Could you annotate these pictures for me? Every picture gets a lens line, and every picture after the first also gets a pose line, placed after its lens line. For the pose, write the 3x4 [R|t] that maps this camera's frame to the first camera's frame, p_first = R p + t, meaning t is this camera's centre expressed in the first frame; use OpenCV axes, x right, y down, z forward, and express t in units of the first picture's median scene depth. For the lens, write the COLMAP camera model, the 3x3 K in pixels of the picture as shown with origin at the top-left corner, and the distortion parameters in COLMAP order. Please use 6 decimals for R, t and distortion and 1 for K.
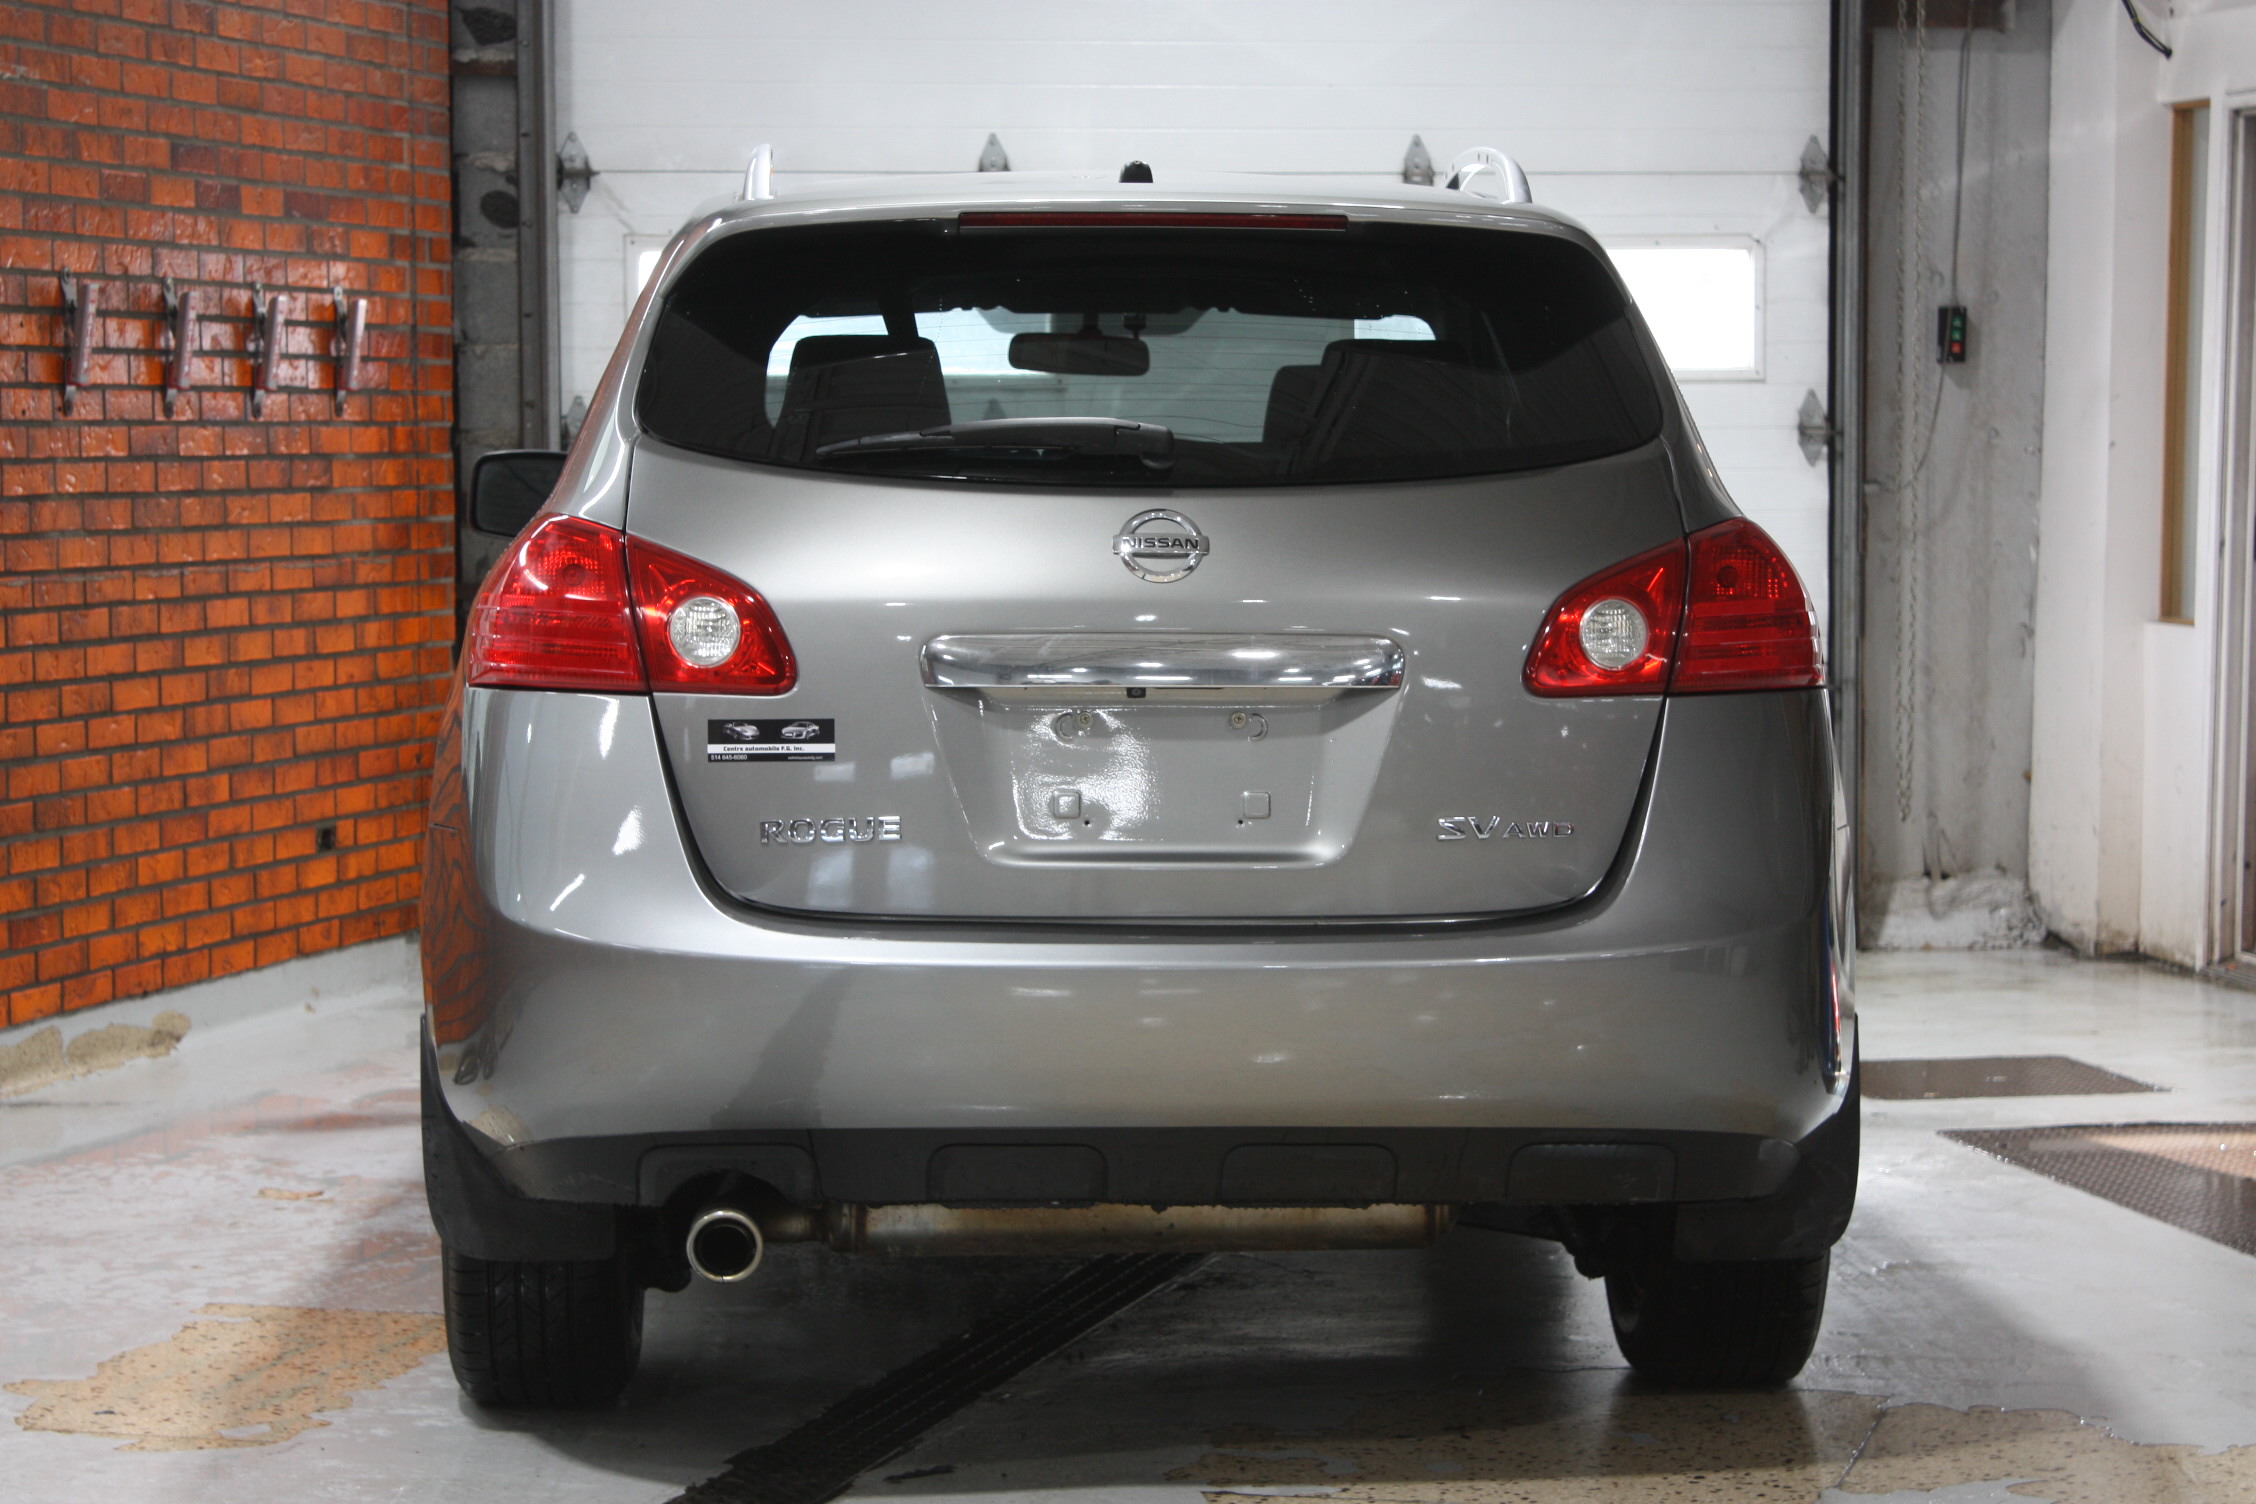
lens RADIAL K [[5158.1, 0, 1130.6], [0, 5158.1, 763.2], [0, 0, 1]] dist [0.065096, 0.000000]
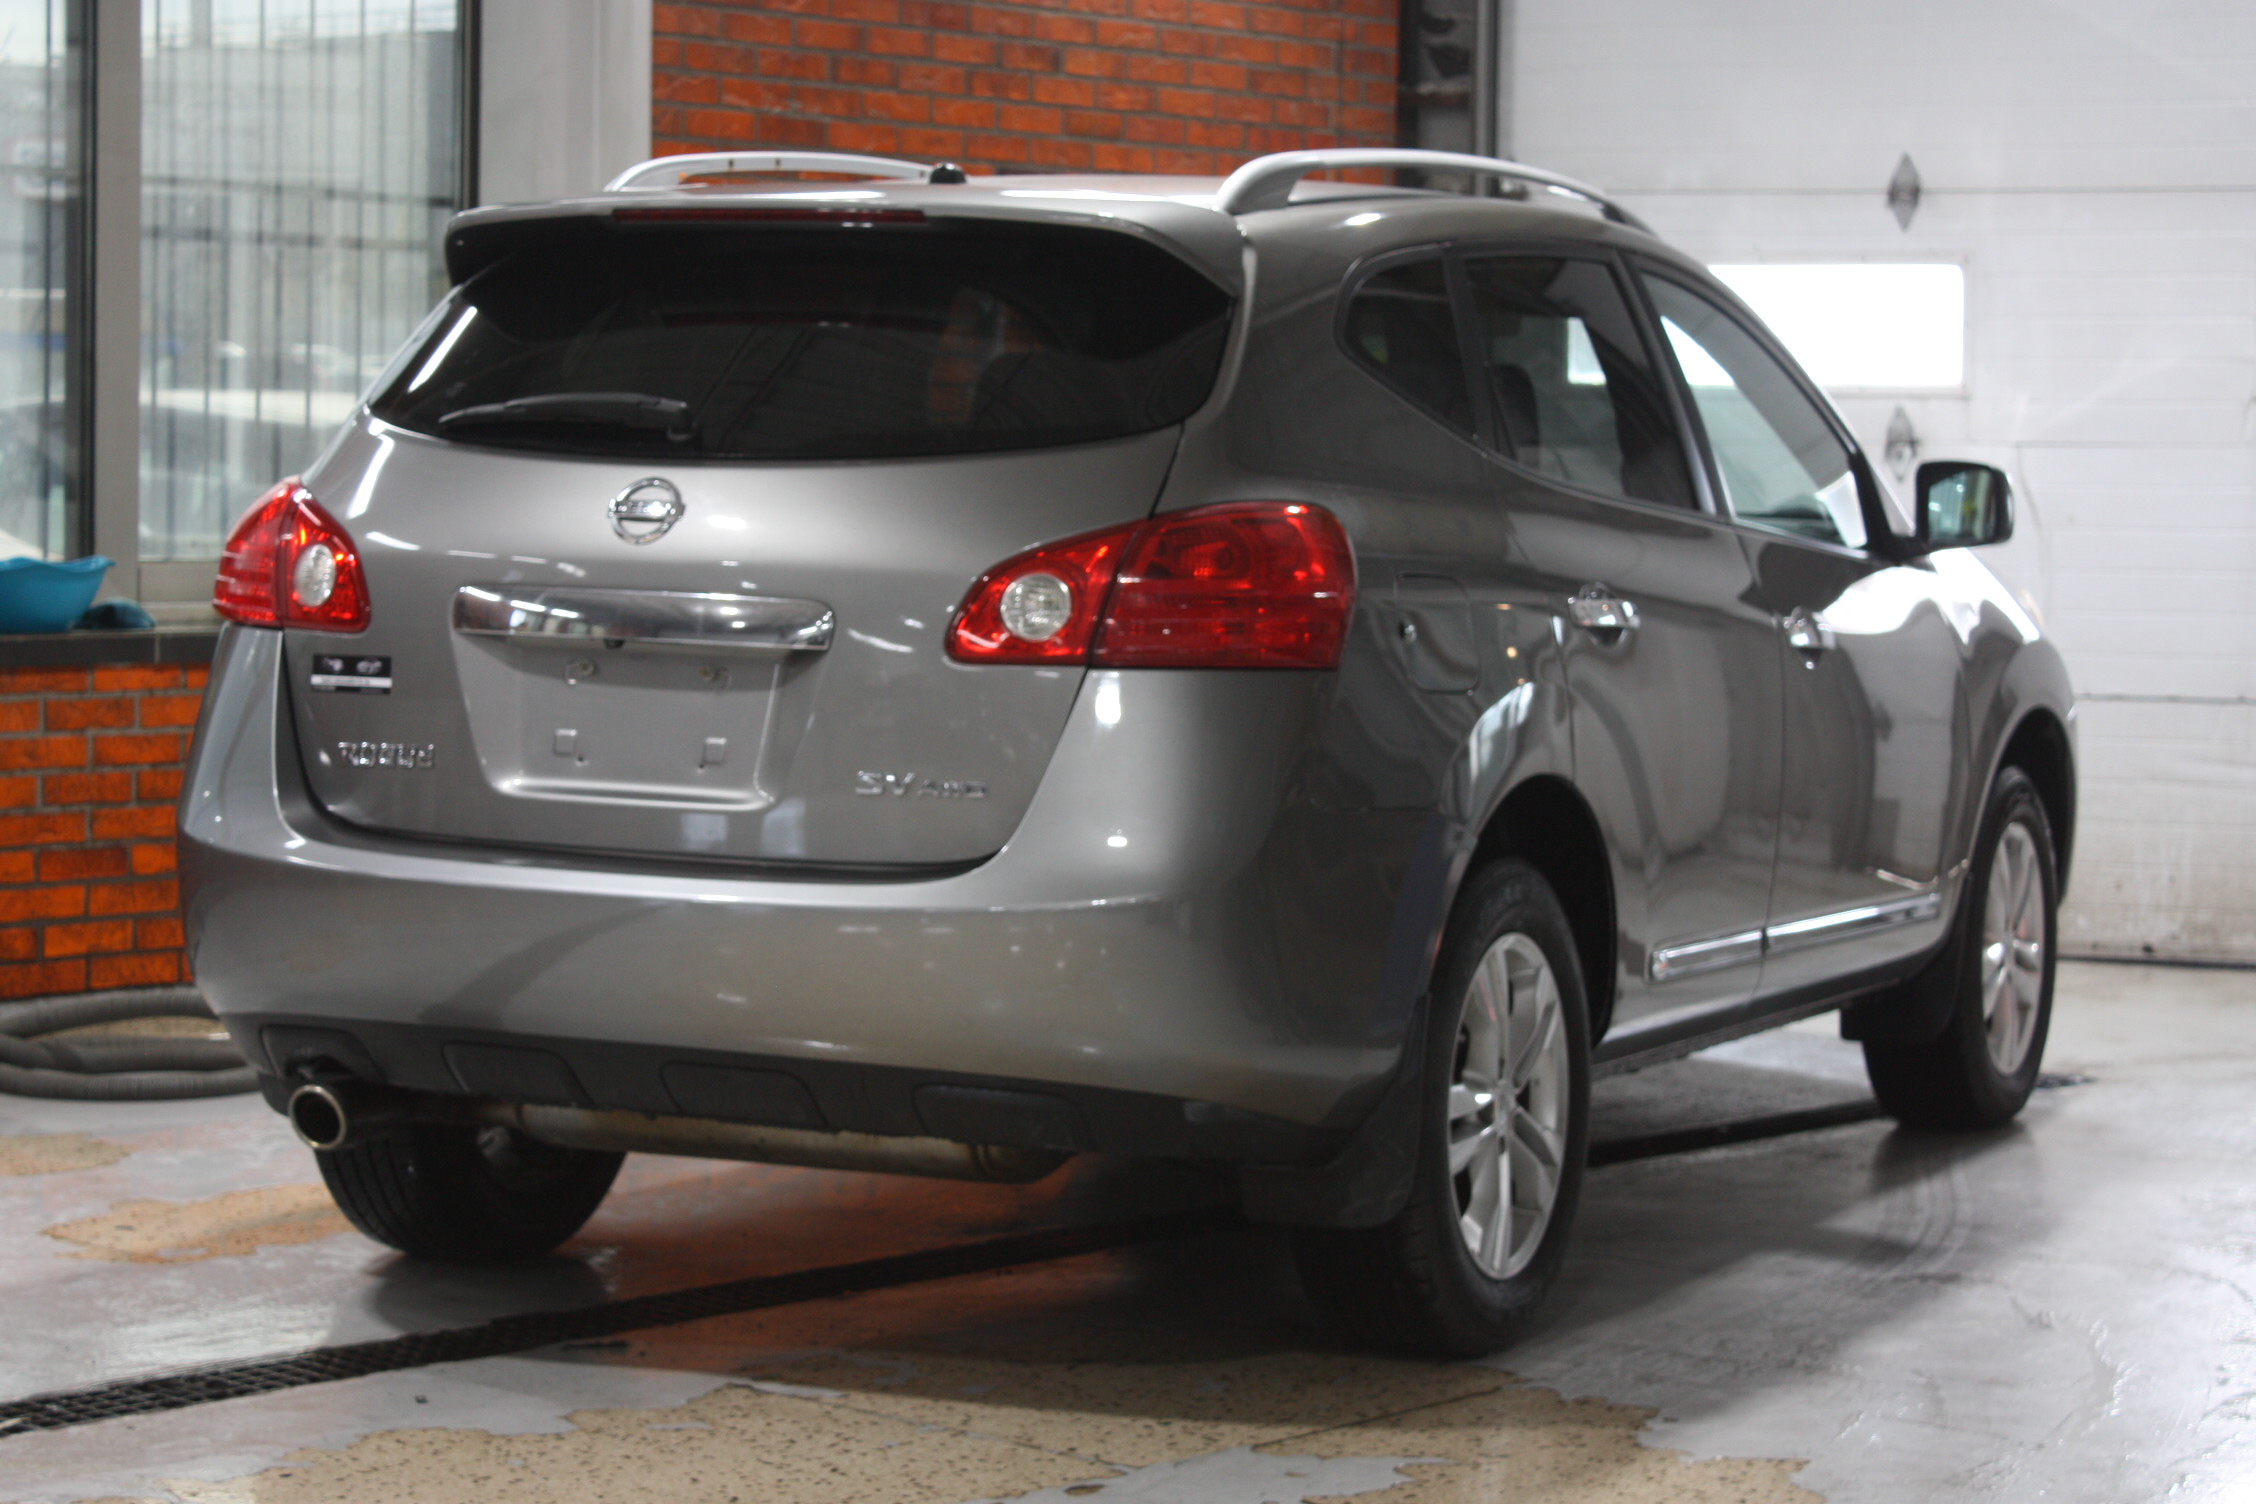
lens RADIAL K [[4827.3, 0, 1125.6], [0, 4827.3, 741.6], [0, 0, 1]] dist [0.084461, 0.000000]
pose [[0.888431, 0.047085, -0.456589, 0.339042], [-0.050138, 0.998728, 0.005433, -0.002321], [0.456264, 0.018066, 0.889661, 0.080950]]
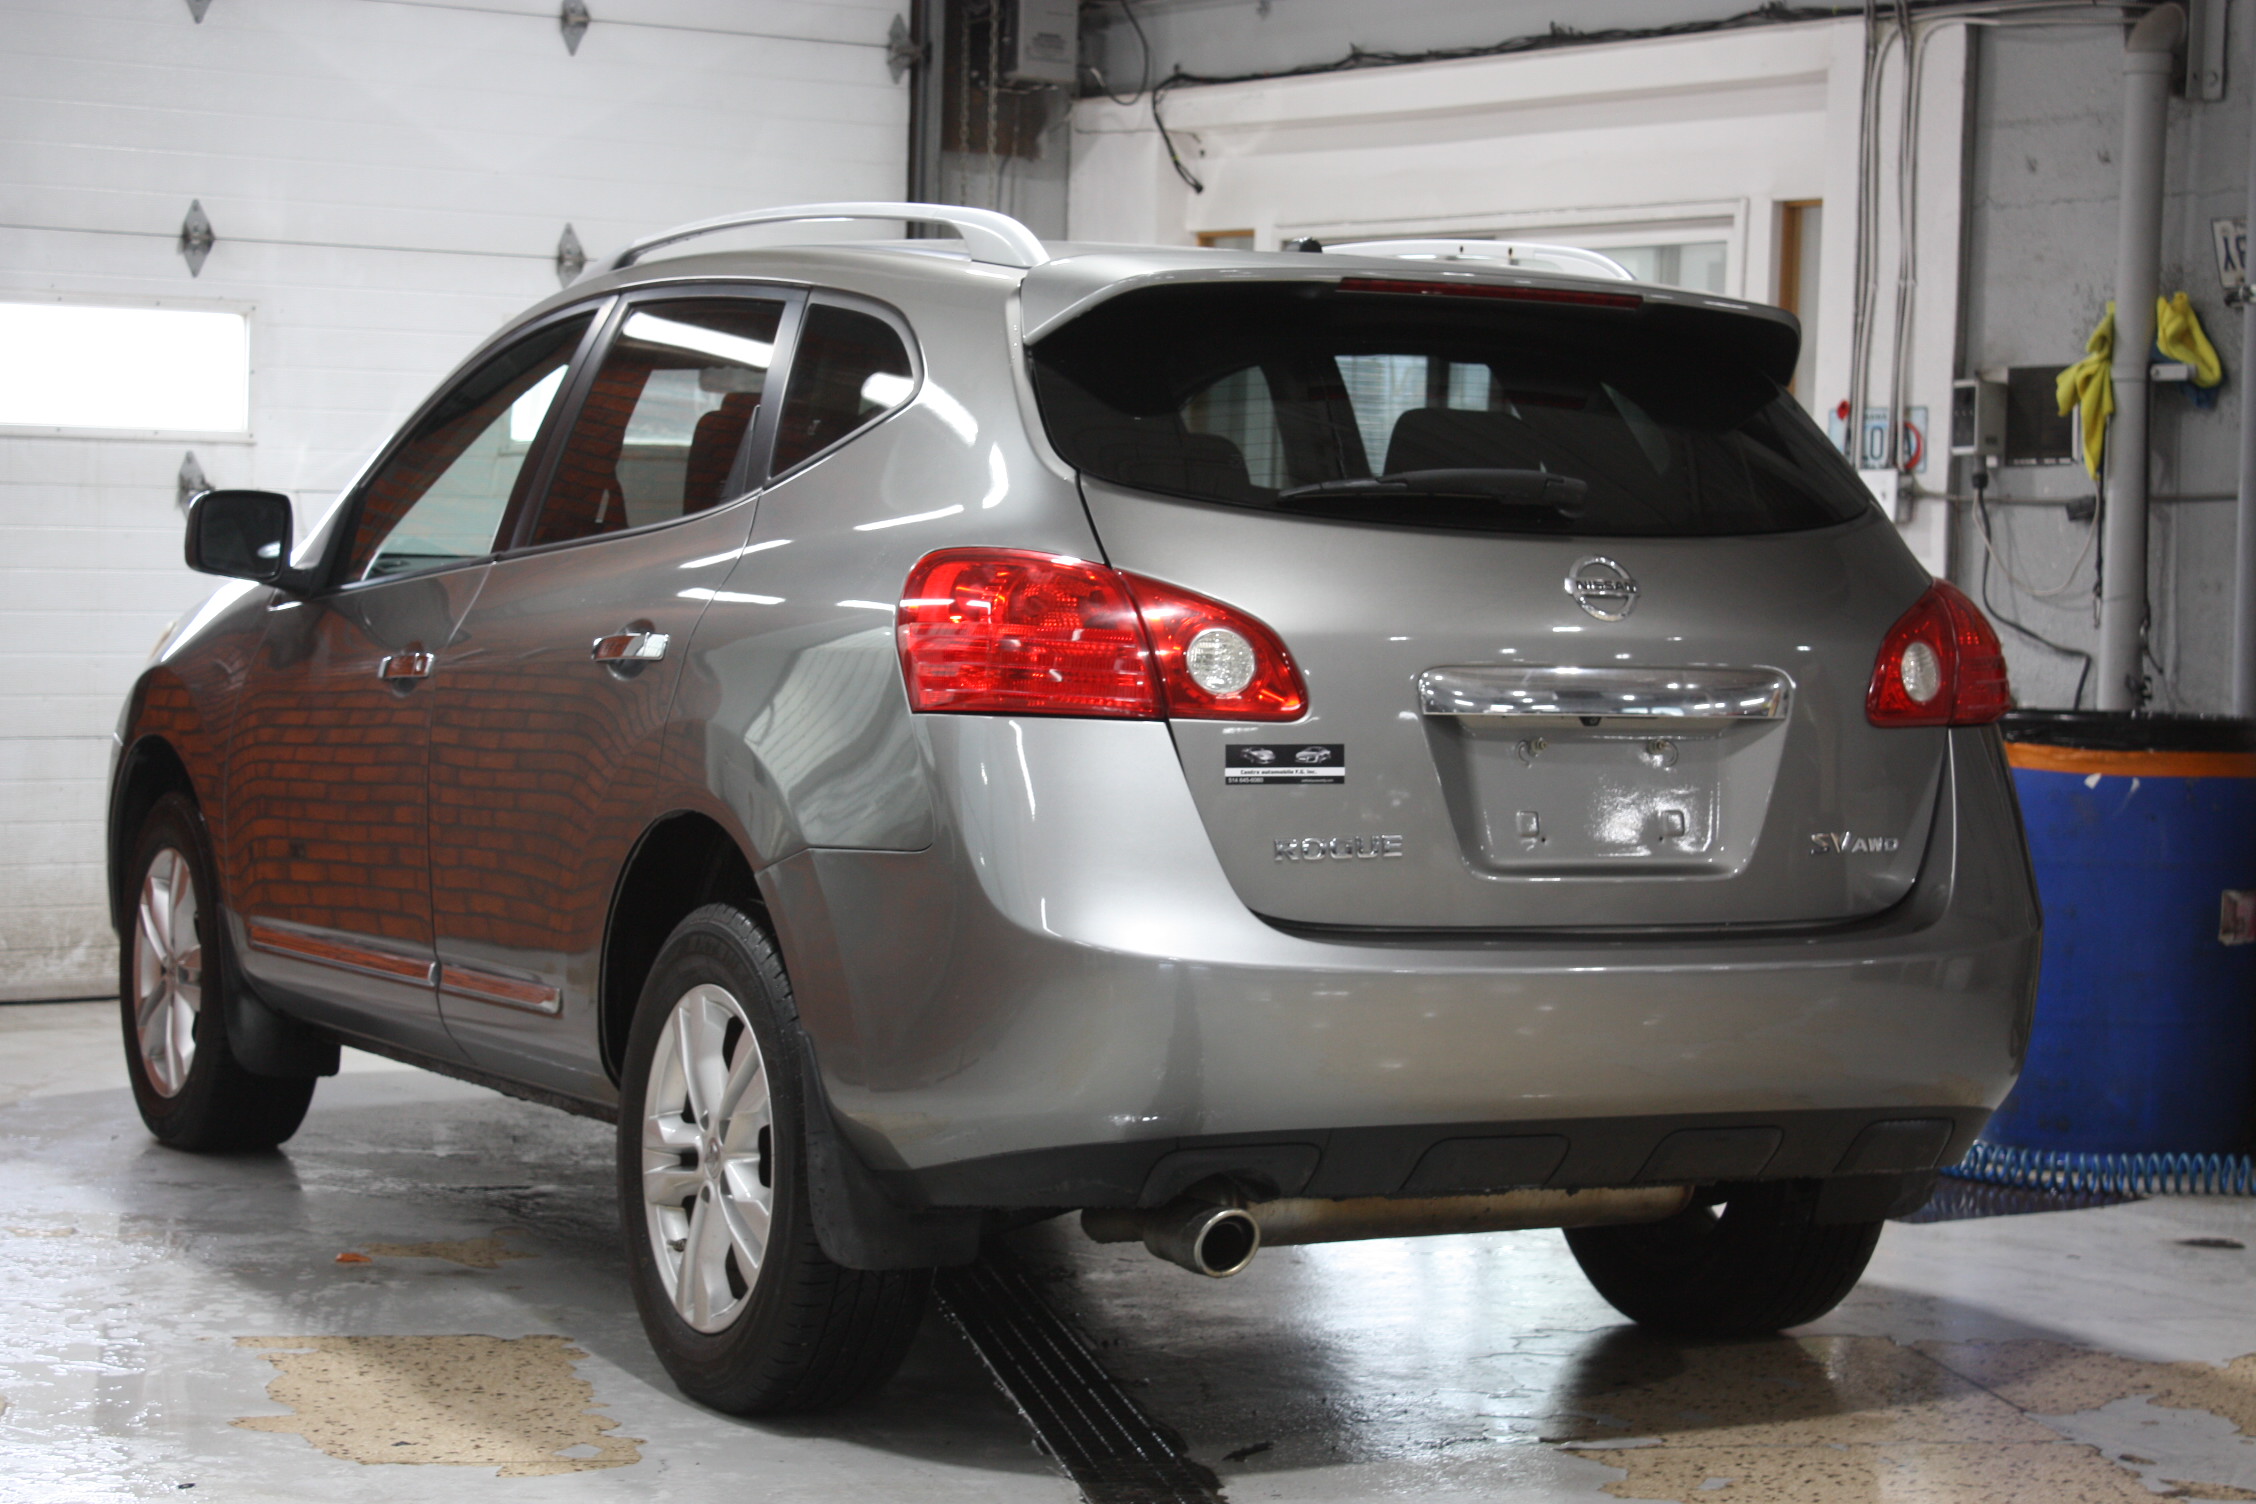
lens RADIAL K [[4672.8, 0, 1128.5], [0, 4672.8, 753.6], [0, 0, 1]] dist [0.045570, 0.000000]
pose [[0.902061, 0.004144, 0.431588, -0.308897], [0.002762, 0.999878, -0.015372, 0.004858], [-0.431599, 0.015059, 0.901940, 0.086368]]
